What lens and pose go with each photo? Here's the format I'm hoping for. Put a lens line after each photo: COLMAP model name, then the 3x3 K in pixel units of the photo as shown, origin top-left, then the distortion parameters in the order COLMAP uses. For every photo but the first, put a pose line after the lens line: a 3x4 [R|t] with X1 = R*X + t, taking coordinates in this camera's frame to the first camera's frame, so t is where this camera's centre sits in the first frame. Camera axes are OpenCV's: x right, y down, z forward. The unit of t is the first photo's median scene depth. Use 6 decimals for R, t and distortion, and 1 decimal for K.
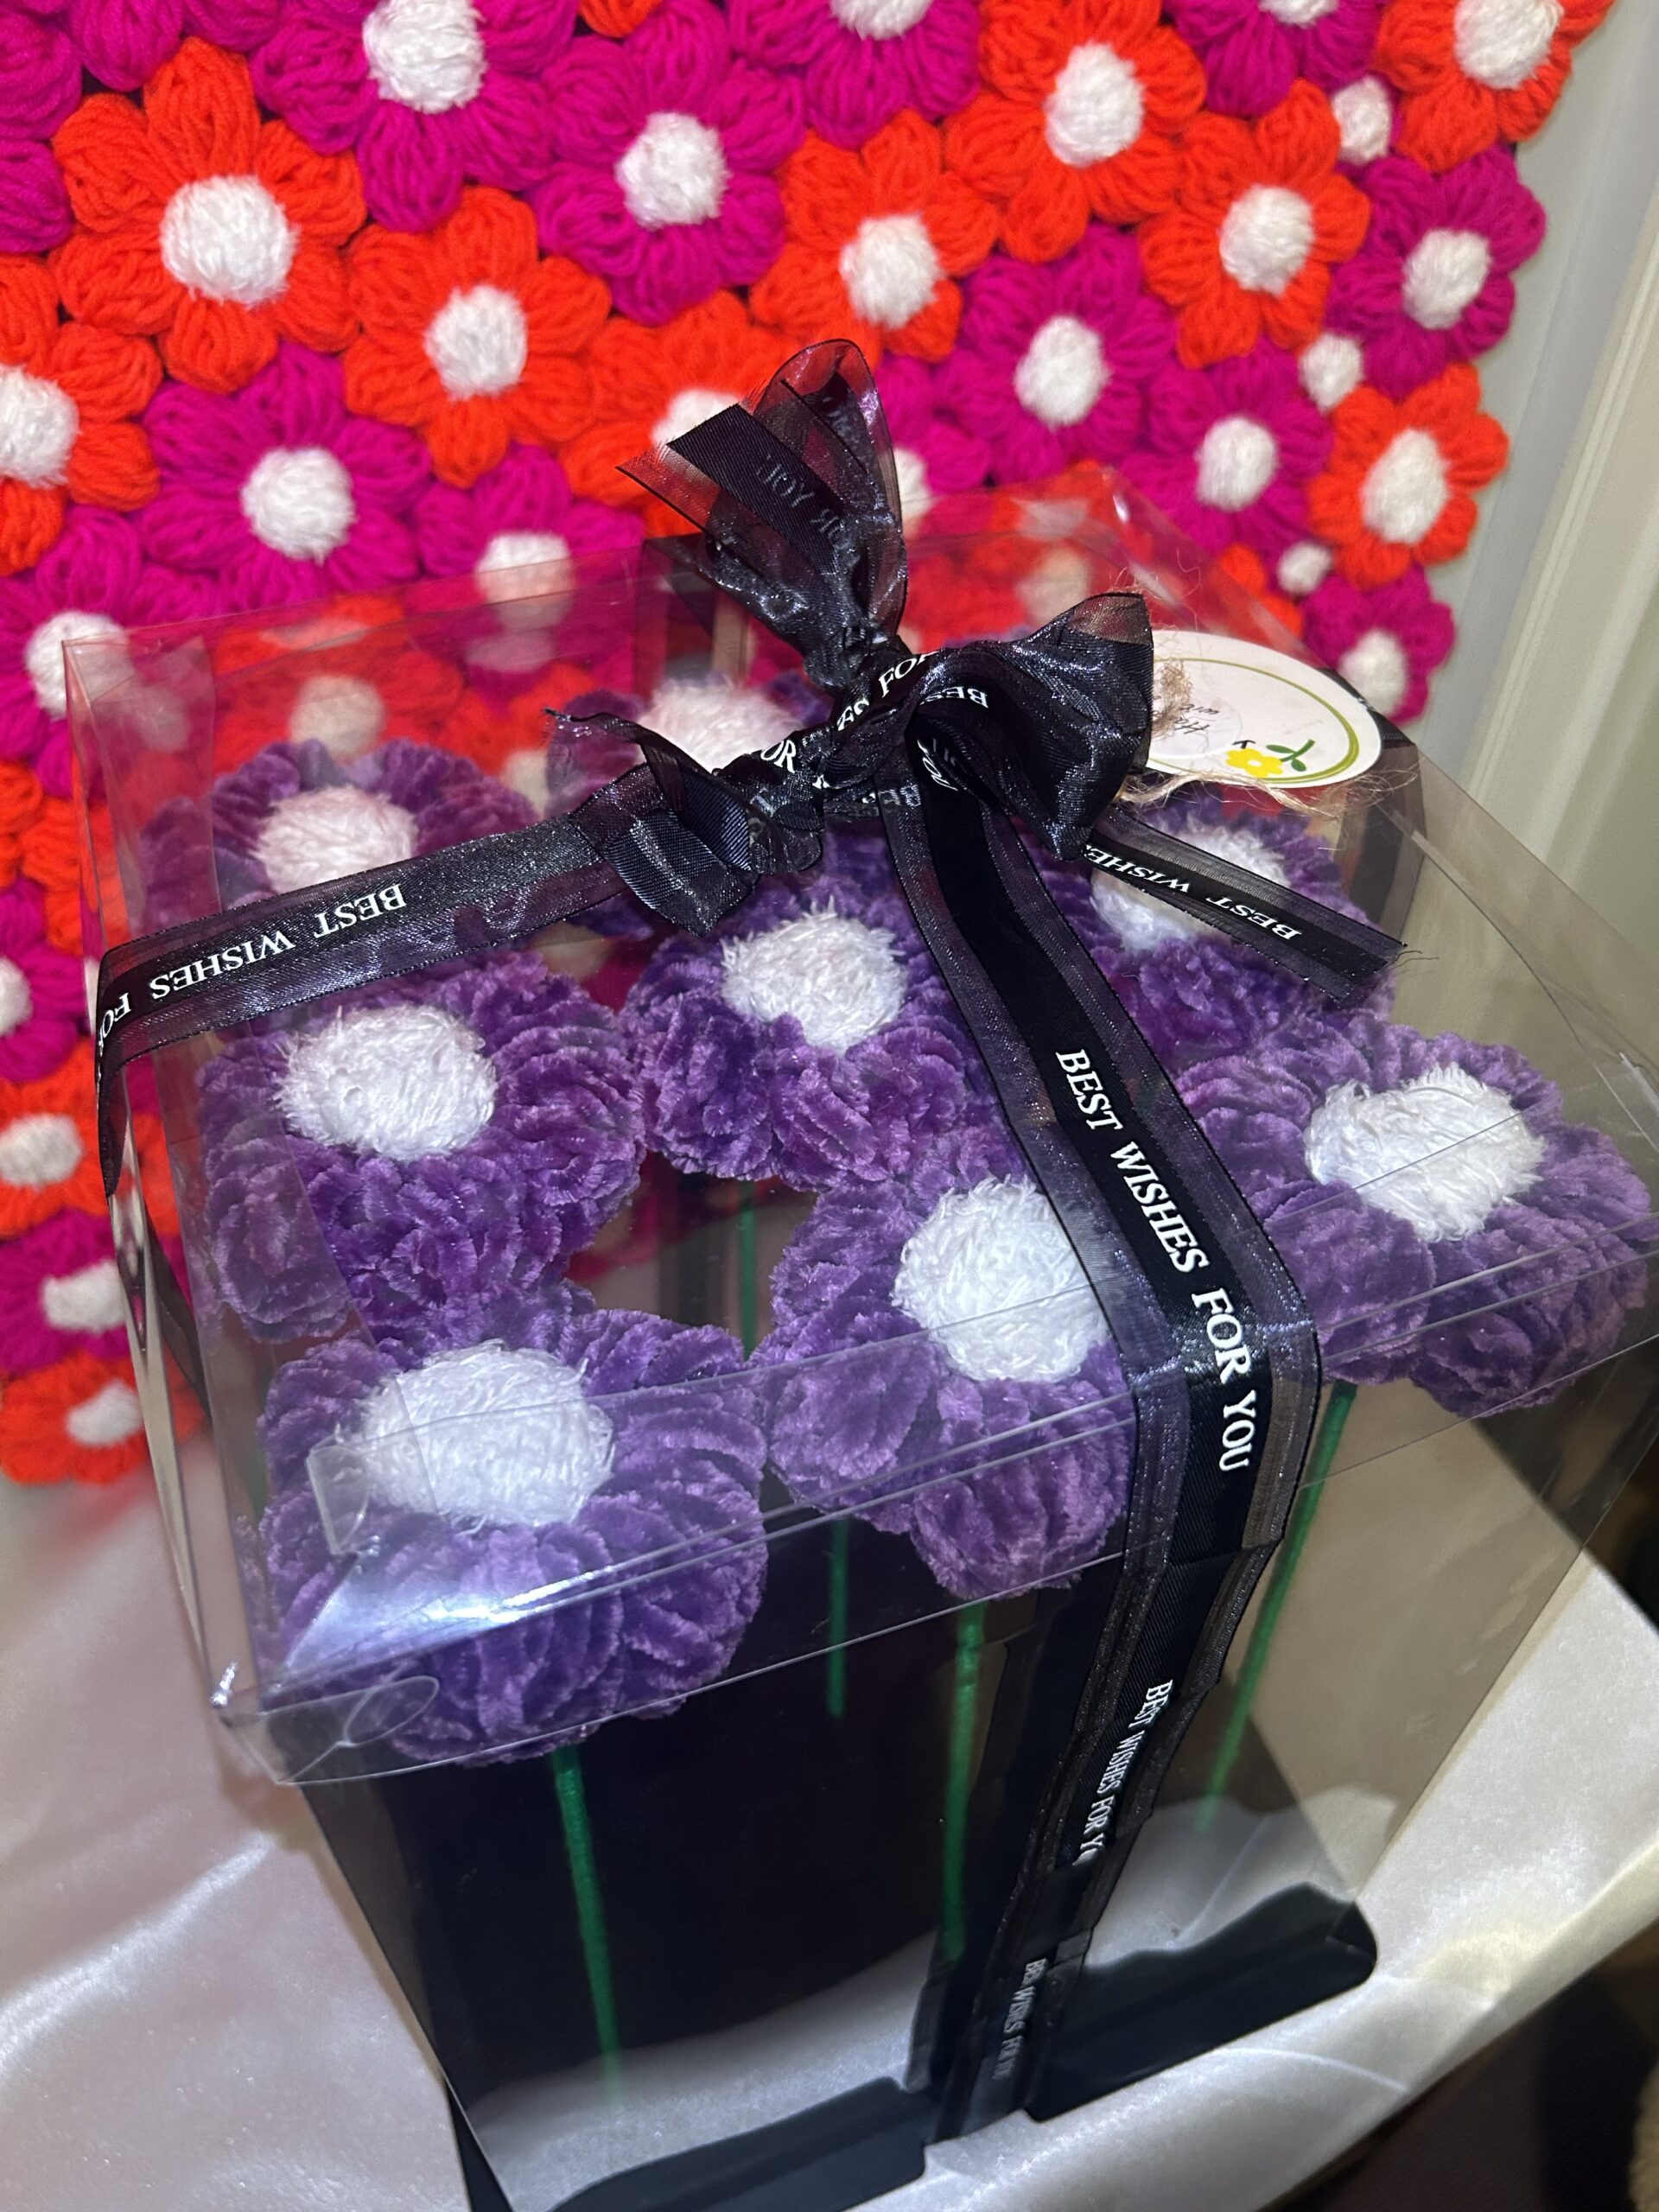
lens RADIAL K [[1723.5, 0, 817.0], [0, 1723.5, 1096.3], [0, 0, 1]] dist [0.030358, -0.060532]
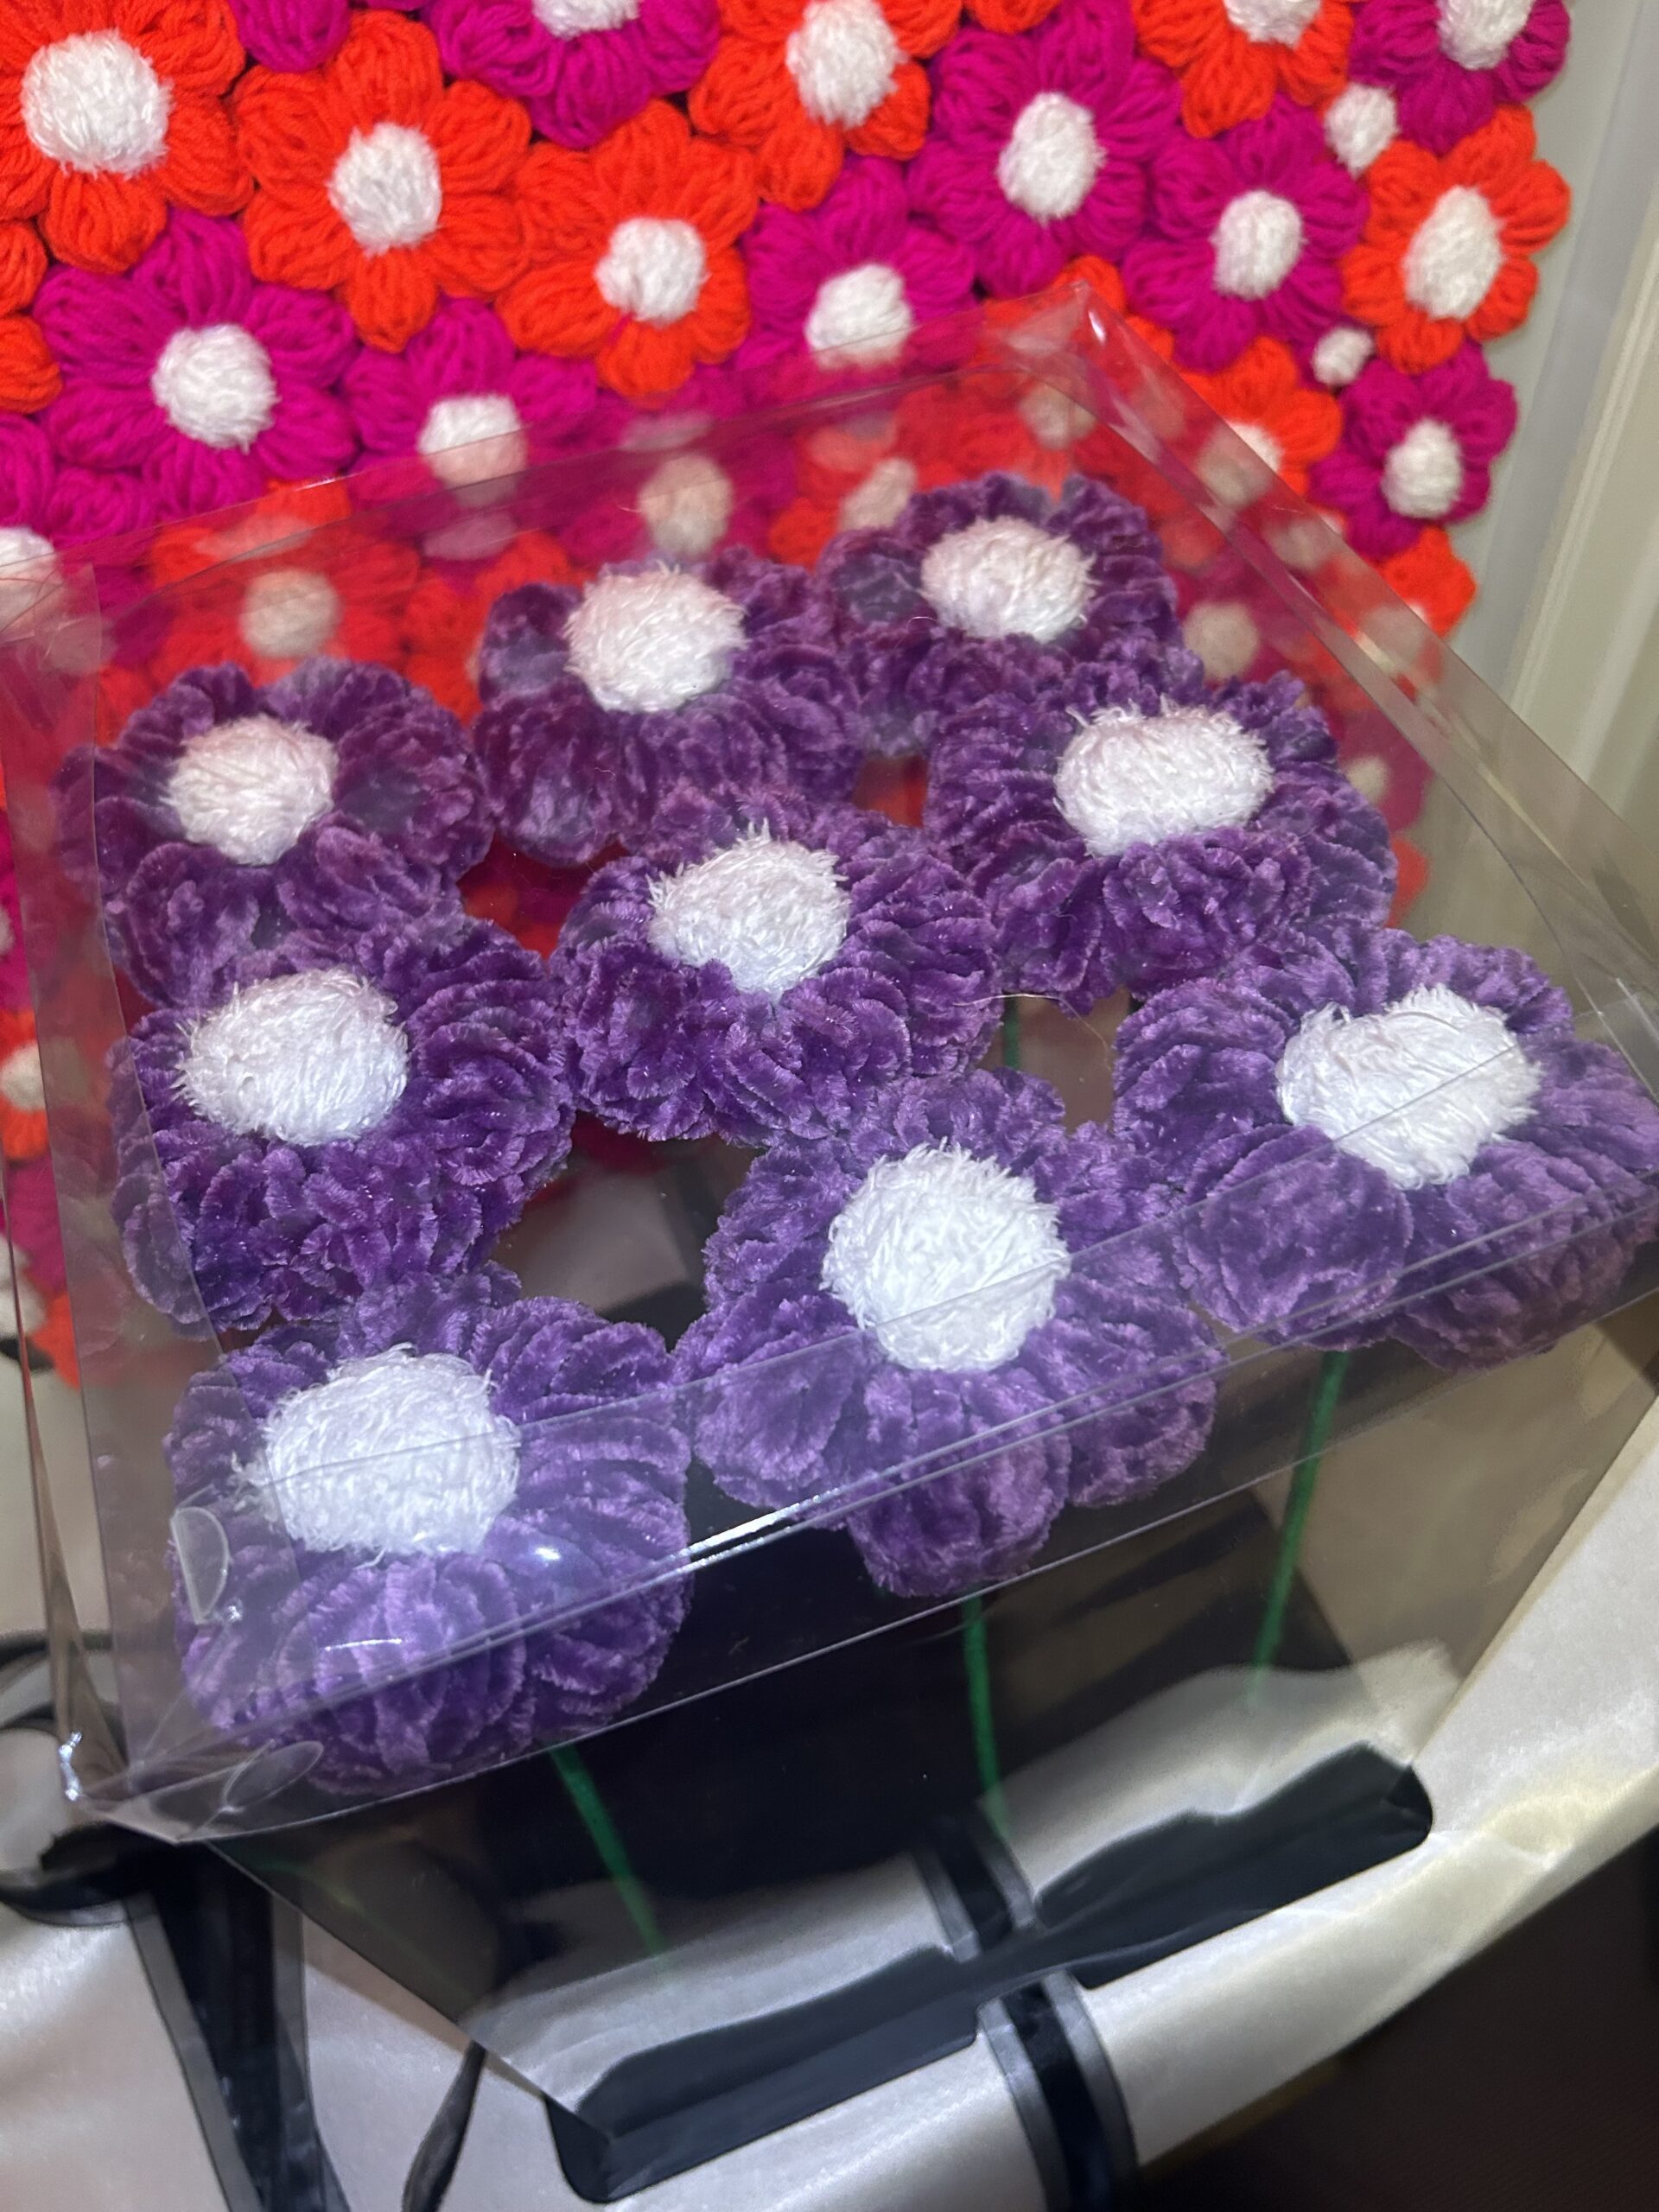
lens RADIAL K [[1716.7, 0, 829.5], [0, 1716.7, 1106.0], [0, 0, 1]] dist [0.051074, -0.091961]
pose [[0.996648, -0.050470, -0.064381, 0.086541], [0.057989, 0.990977, 0.120835, -0.067787], [0.057701, -0.124163, 0.990583, 0.068394]]
